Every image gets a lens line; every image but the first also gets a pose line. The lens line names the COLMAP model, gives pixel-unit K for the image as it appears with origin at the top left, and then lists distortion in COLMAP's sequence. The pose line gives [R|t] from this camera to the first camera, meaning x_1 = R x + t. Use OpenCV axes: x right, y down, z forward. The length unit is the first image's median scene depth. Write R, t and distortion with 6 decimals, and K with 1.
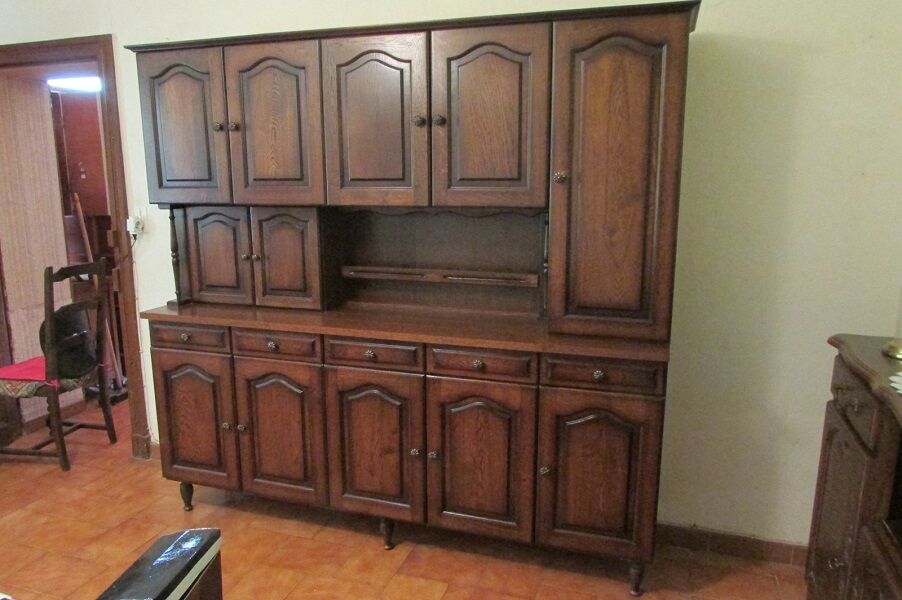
lens RADIAL K [[641.3, 0, 455.3], [0, 641.3, 295.9], [0, 0, 1]] dist [-0.014697, -0.004251]
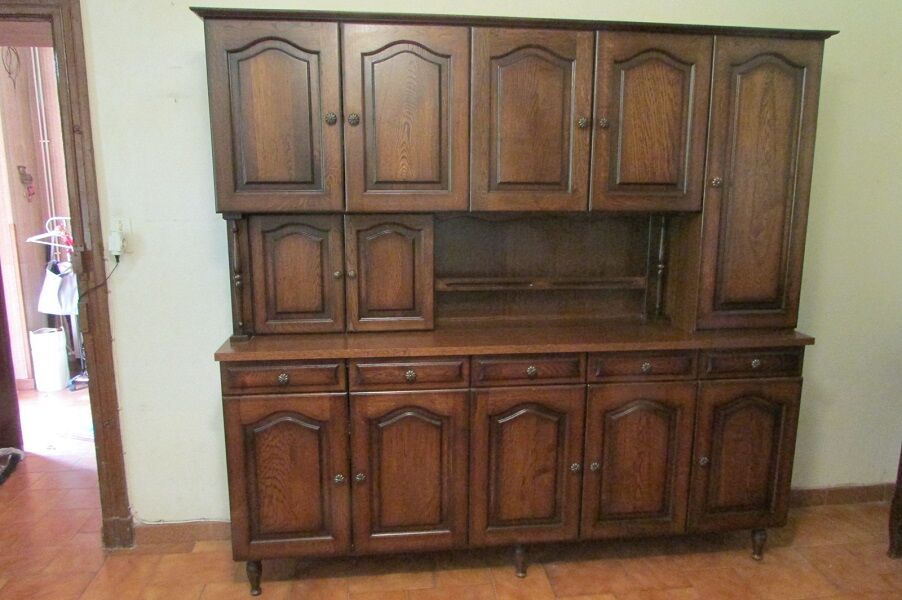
lens RADIAL K [[641.3, 0, 453.2], [0, 641.3, 294.1], [0, 0, 1]] dist [-0.014697, -0.004251]
pose [[0.908358, -0.066821, 0.412821, -0.569024], [0.069435, 0.997549, 0.008684, -0.033699], [-0.412389, 0.020777, 0.910771, 0.181931]]
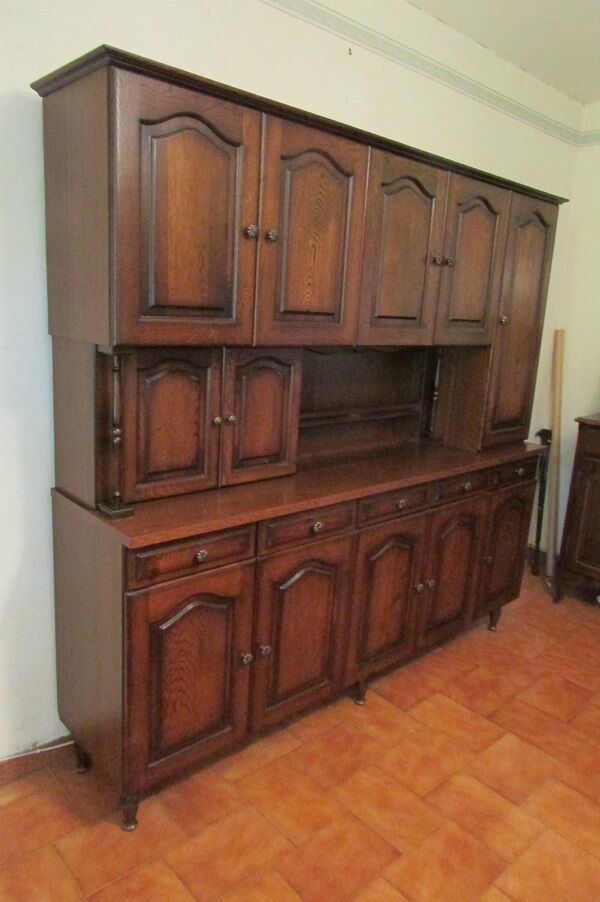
lens RADIAL K [[641.3, 0, 290.6], [0, 641.3, 449.4], [0, 0, 1]] dist [-0.014697, -0.004251]
pose [[0.498889, -0.160931, 0.851593, -0.935360], [0.099980, 0.986735, 0.127898, -0.116577], [-0.860880, 0.021335, 0.508361, 0.609424]]
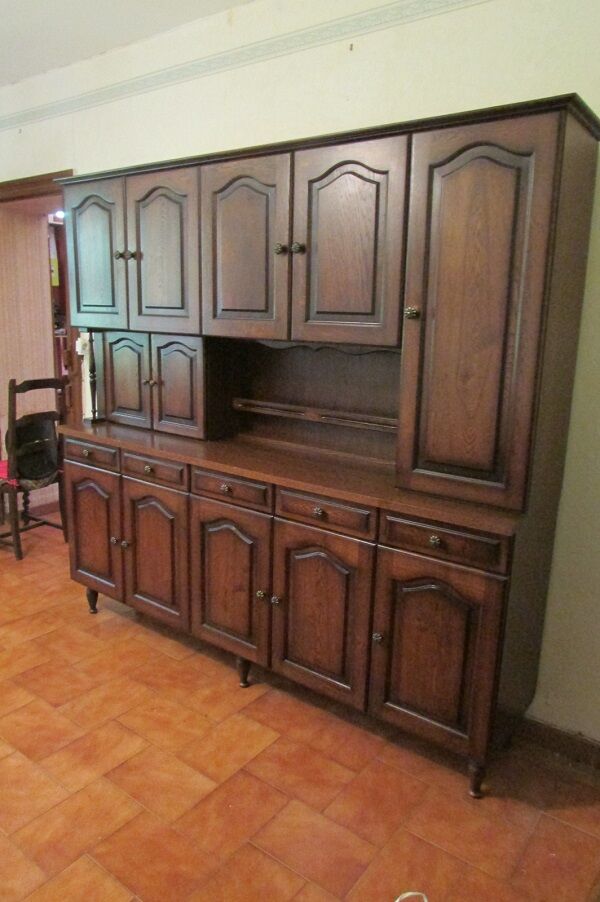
lens RADIAL K [[641.3, 0, 306.8], [0, 641.3, 451.6], [0, 0, 1]] dist [-0.014697, -0.004251]
pose [[0.947490, 0.096768, -0.304792, 0.260050], [-0.087335, 0.995186, 0.044466, -0.018299], [0.307628, -0.015512, 0.951380, 0.096503]]
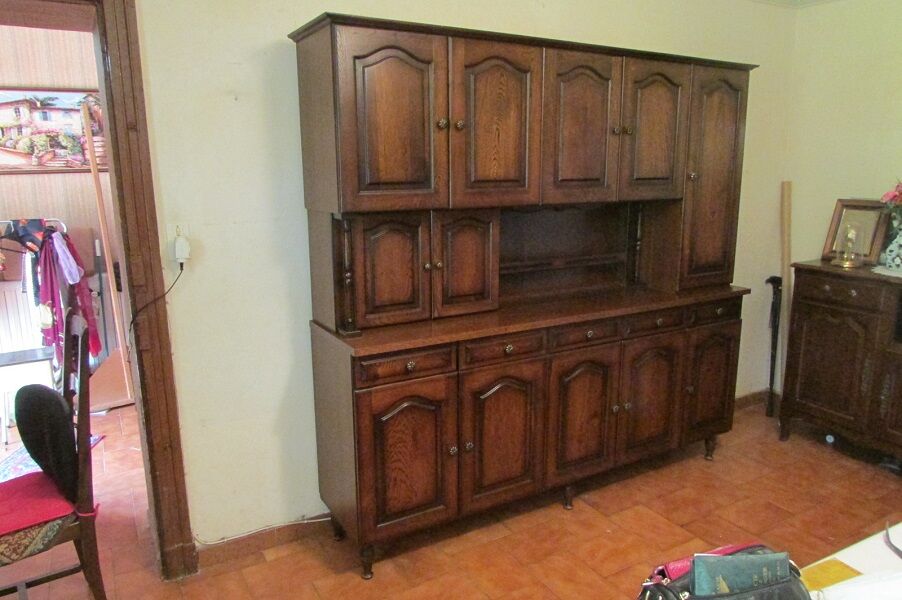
lens RADIAL K [[641.3, 0, 452.1], [0, 641.3, 298.4], [0, 0, 1]] dist [-0.014697, -0.004251]
pose [[0.665608, -0.147341, 0.731613, -1.033984], [0.139365, 0.987612, 0.072105, -0.081239], [-0.733174, 0.053967, 0.677897, 0.377521]]
